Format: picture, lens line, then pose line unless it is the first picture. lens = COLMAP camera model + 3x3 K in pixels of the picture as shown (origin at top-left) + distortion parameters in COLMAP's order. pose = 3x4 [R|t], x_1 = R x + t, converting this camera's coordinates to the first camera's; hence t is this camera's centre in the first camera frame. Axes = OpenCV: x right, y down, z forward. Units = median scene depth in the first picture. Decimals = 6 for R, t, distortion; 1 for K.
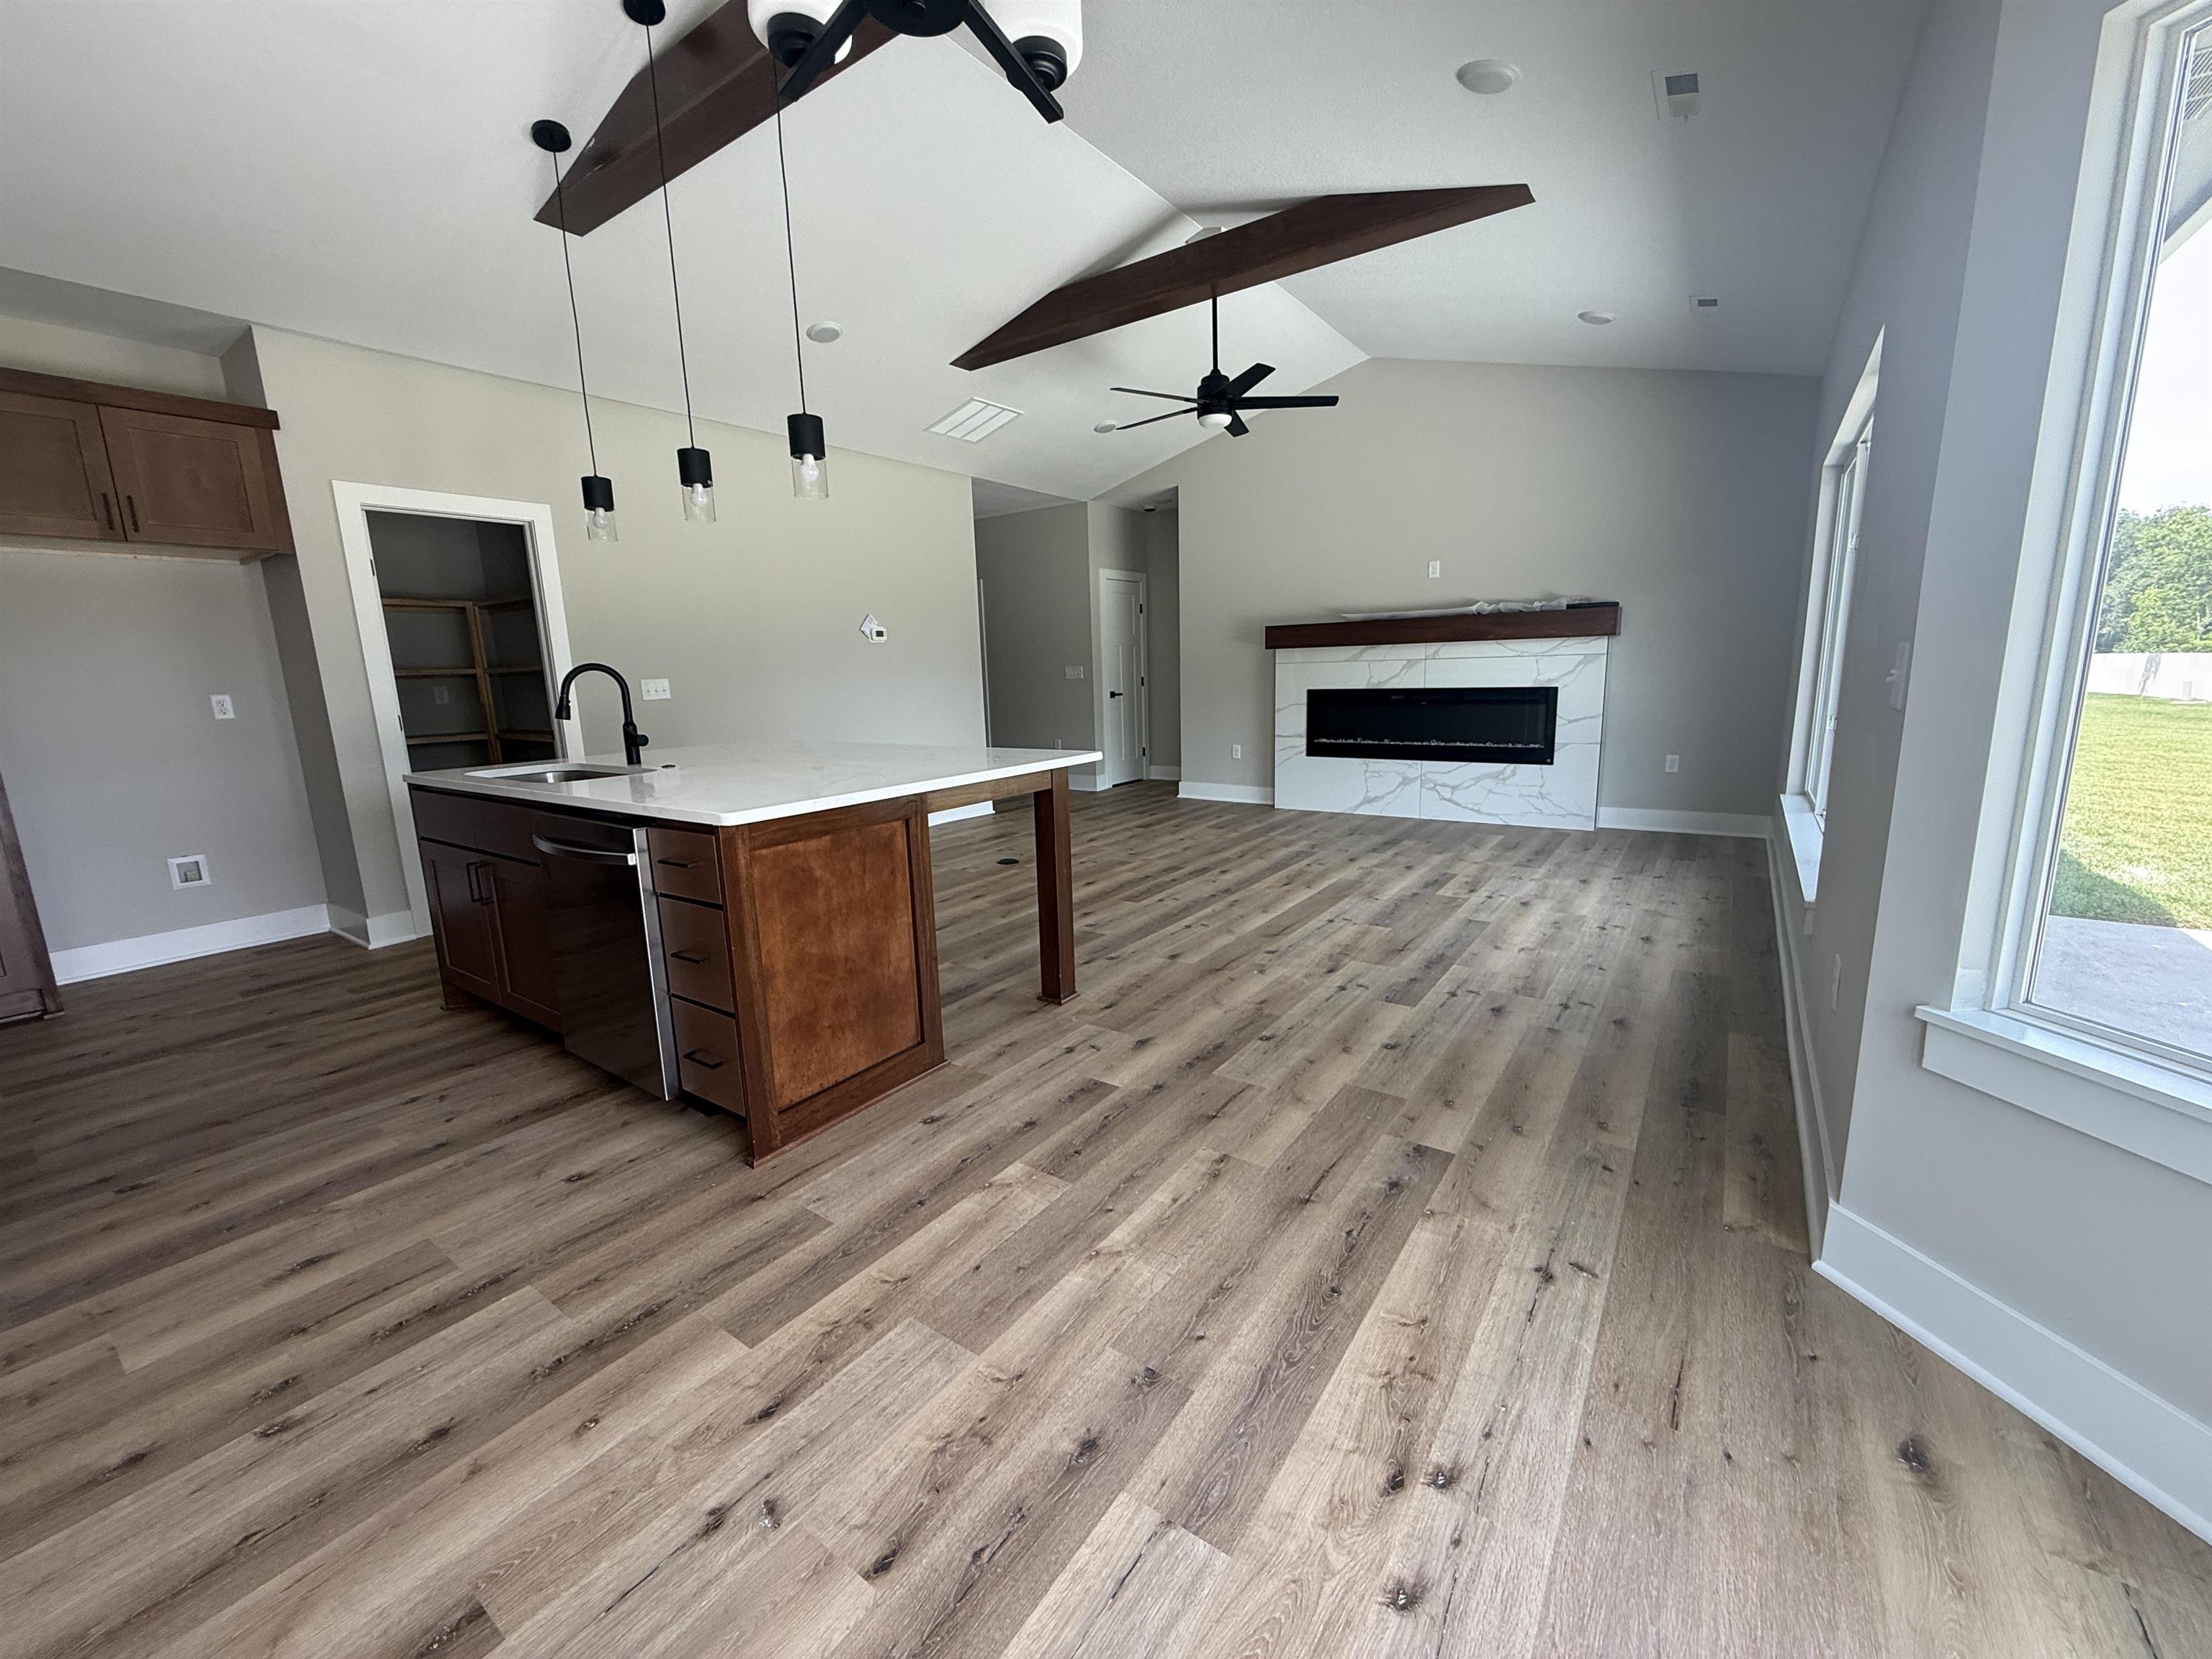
lens RADIAL K [[880.7, 0, 1100.4], [0, 880.7, 820.9], [0, 0, 1]] dist [0.000088, -0.000086]
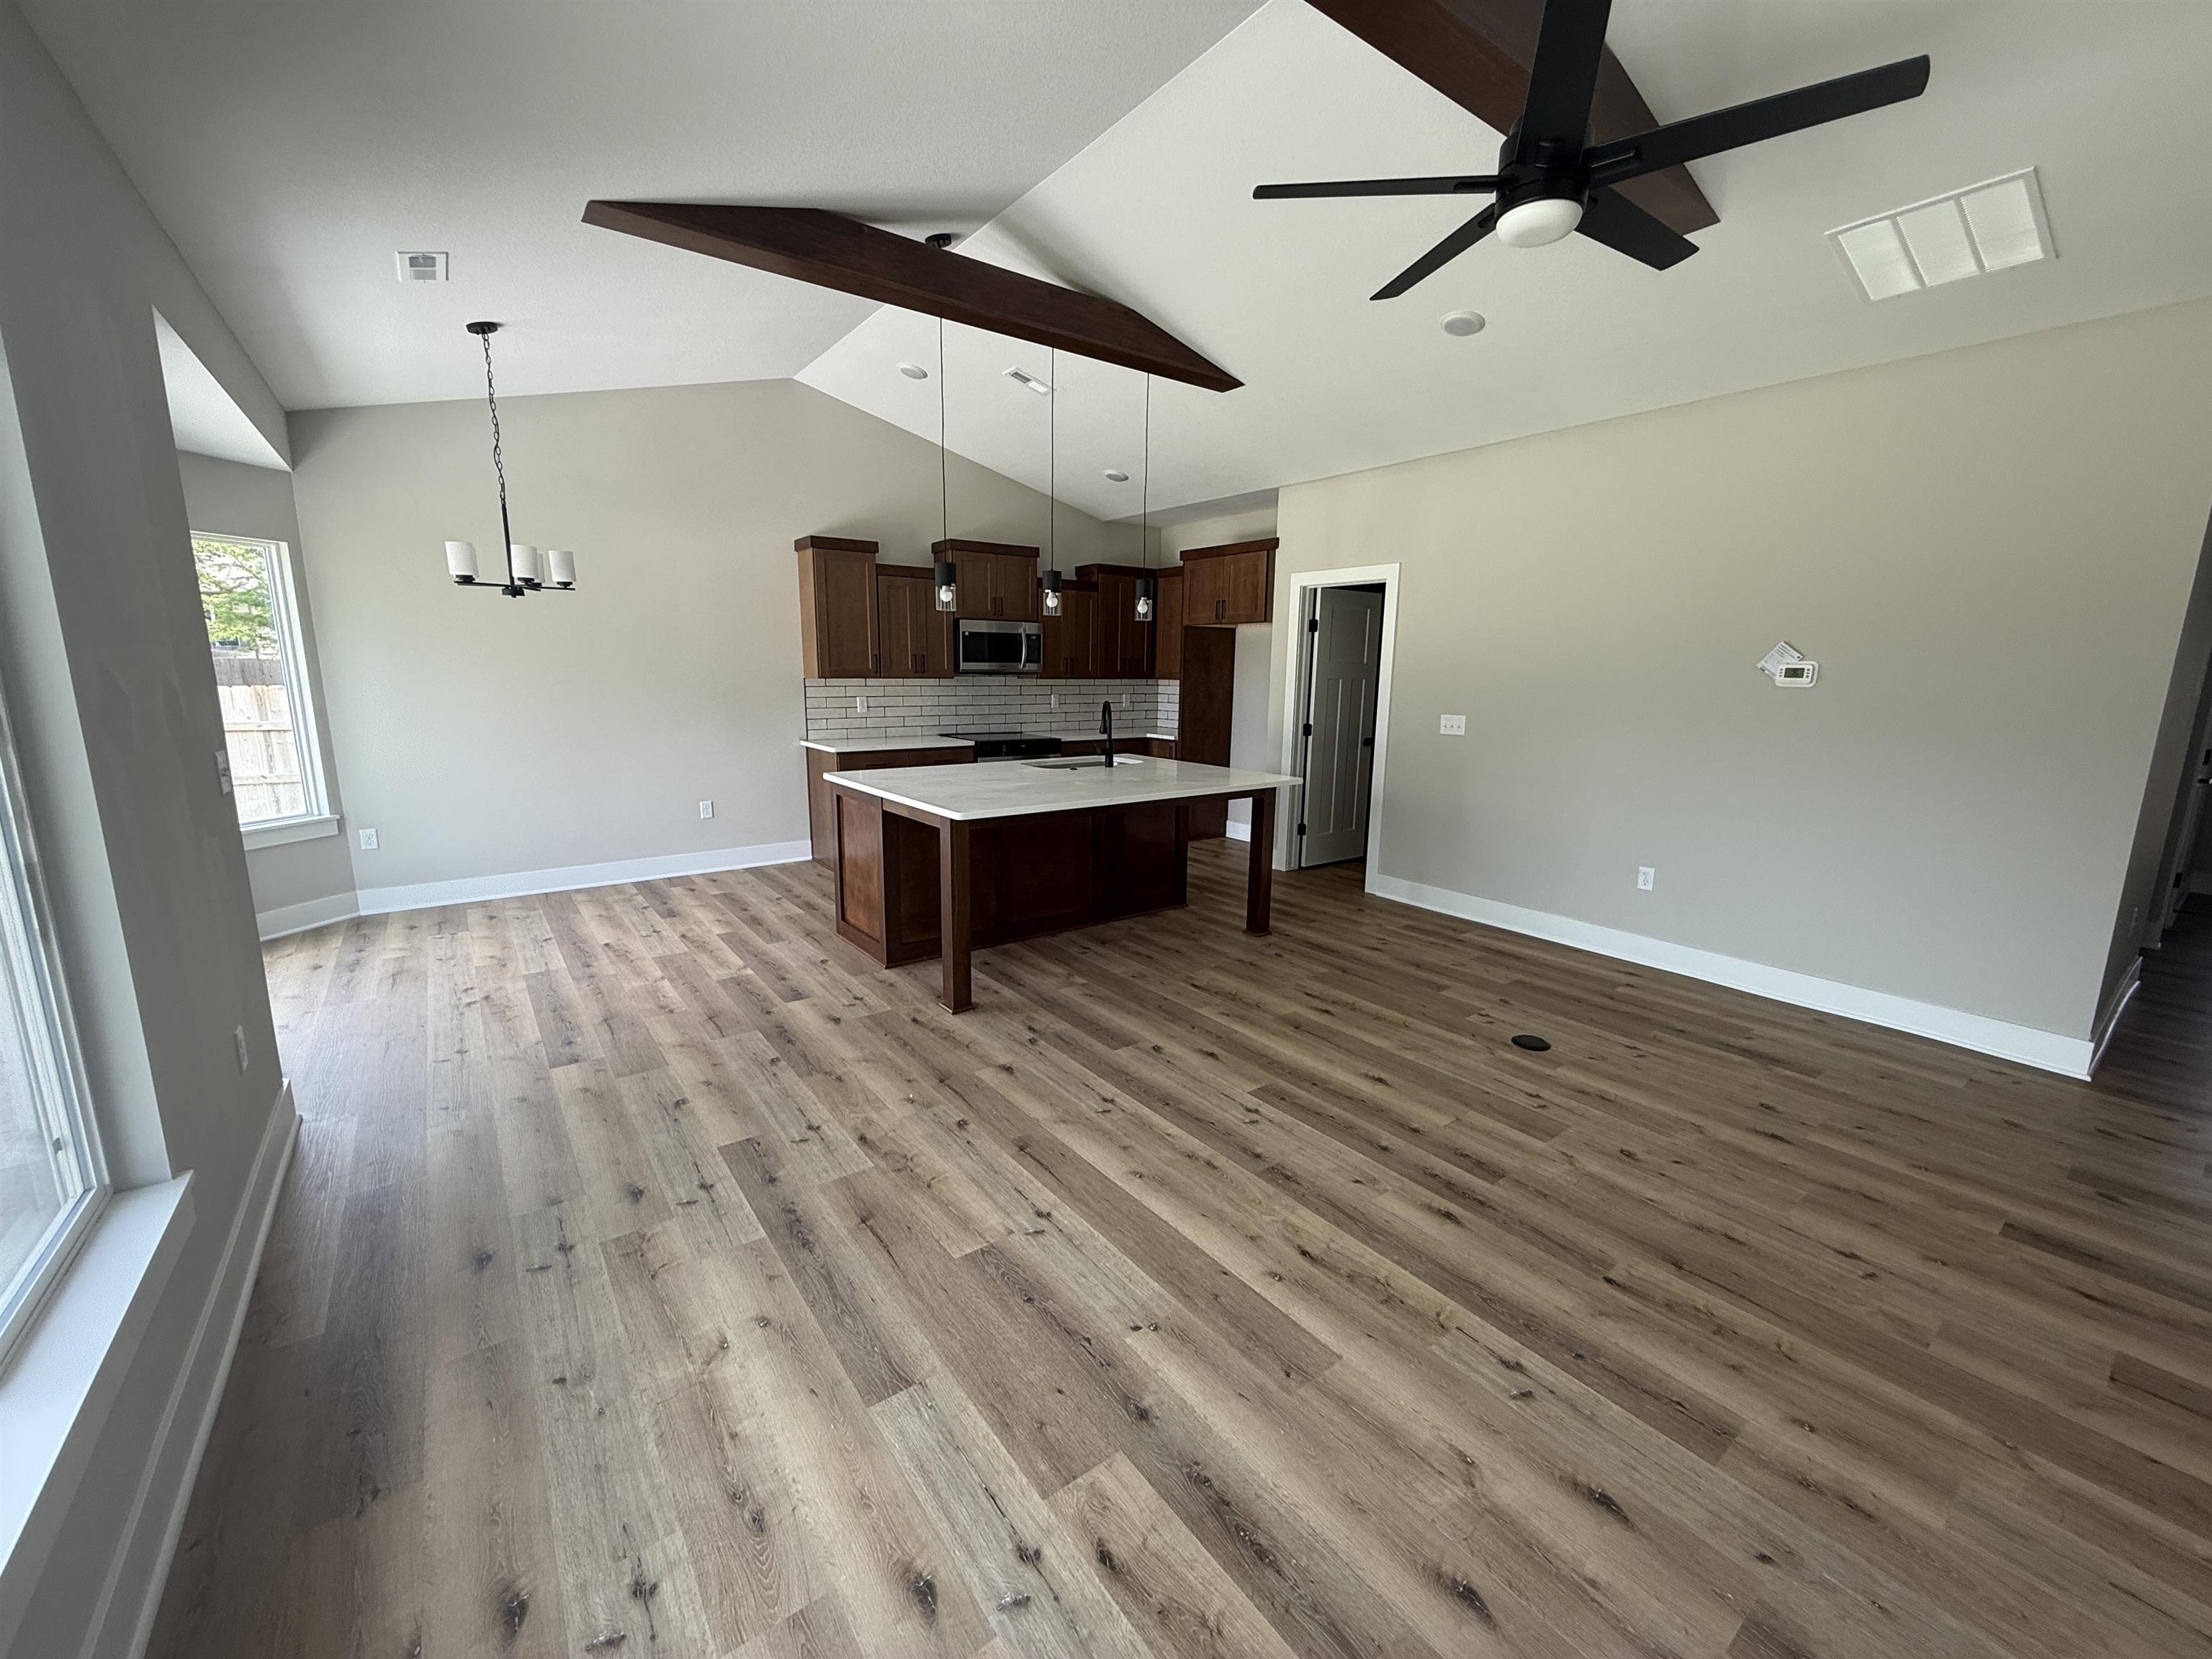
lens RADIAL K [[880.7, 0, 1100.4], [0, 880.7, 820.9], [0, 0, 1]] dist [0.000088, -0.000086]
pose [[-0.305646, 0.192682, -0.932445, 1.009280], [-0.169236, 0.952723, 0.252346, -0.391120], [0.936984, 0.234932, -0.258587, 1.526881]]
